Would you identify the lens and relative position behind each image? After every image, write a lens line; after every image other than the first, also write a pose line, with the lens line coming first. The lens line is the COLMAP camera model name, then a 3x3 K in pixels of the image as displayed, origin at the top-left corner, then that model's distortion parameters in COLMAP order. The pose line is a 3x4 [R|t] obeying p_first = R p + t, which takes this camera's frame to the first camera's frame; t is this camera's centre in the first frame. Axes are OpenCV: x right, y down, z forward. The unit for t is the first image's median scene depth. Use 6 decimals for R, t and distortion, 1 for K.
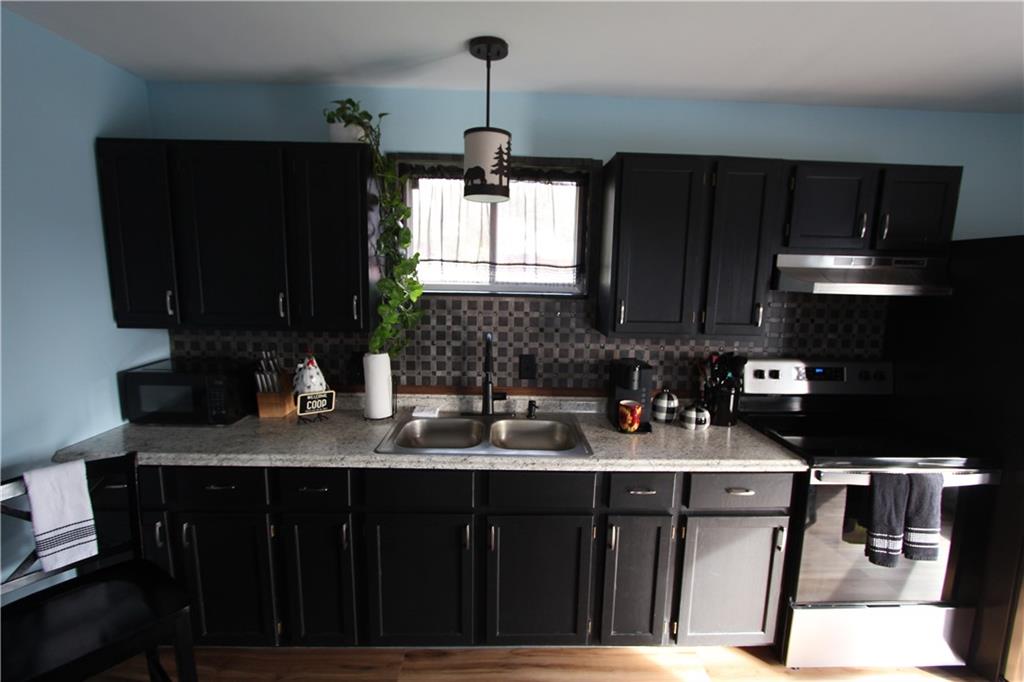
lens RADIAL K [[475.1, 0, 515.4], [0, 475.1, 341.2], [0, 0, 1]] dist [-0.025437, 0.006129]
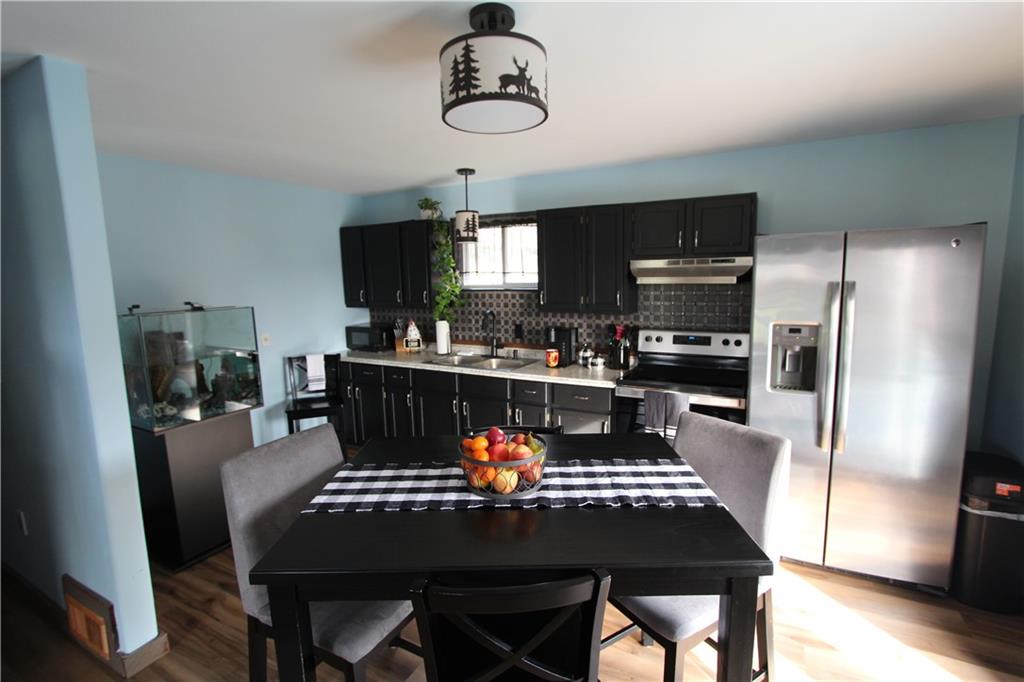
lens RADIAL K [[475.1, 0, 515.4], [0, 475.1, 341.2], [0, 0, 1]] dist [-0.025437, 0.006129]
pose [[0.866490, 0.032034, -0.498166, 0.932676], [-0.038904, 0.999237, -0.003413, 0.102182], [0.497676, 0.022338, 0.867075, -0.542883]]
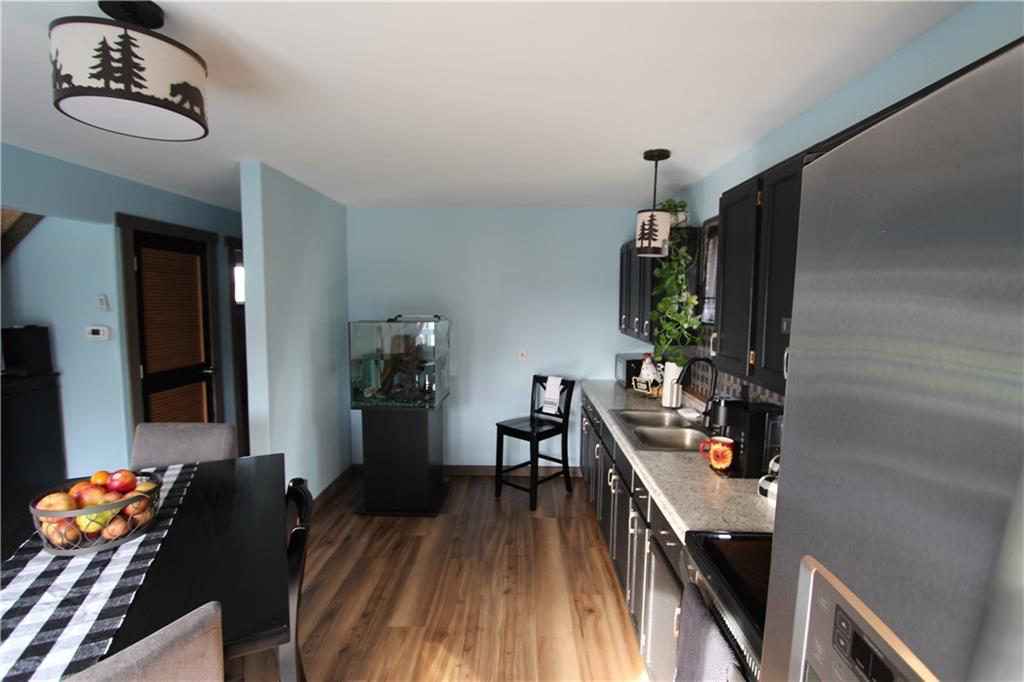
lens RADIAL K [[475.1, 0, 515.4], [0, 475.1, 341.2], [0, 0, 1]] dist [-0.025437, 0.006129]
pose [[-0.043940, 0.069832, -0.996591, 1.137595], [-0.162333, 0.983798, 0.076093, -0.068491], [0.985757, 0.165123, -0.031892, 0.546753]]
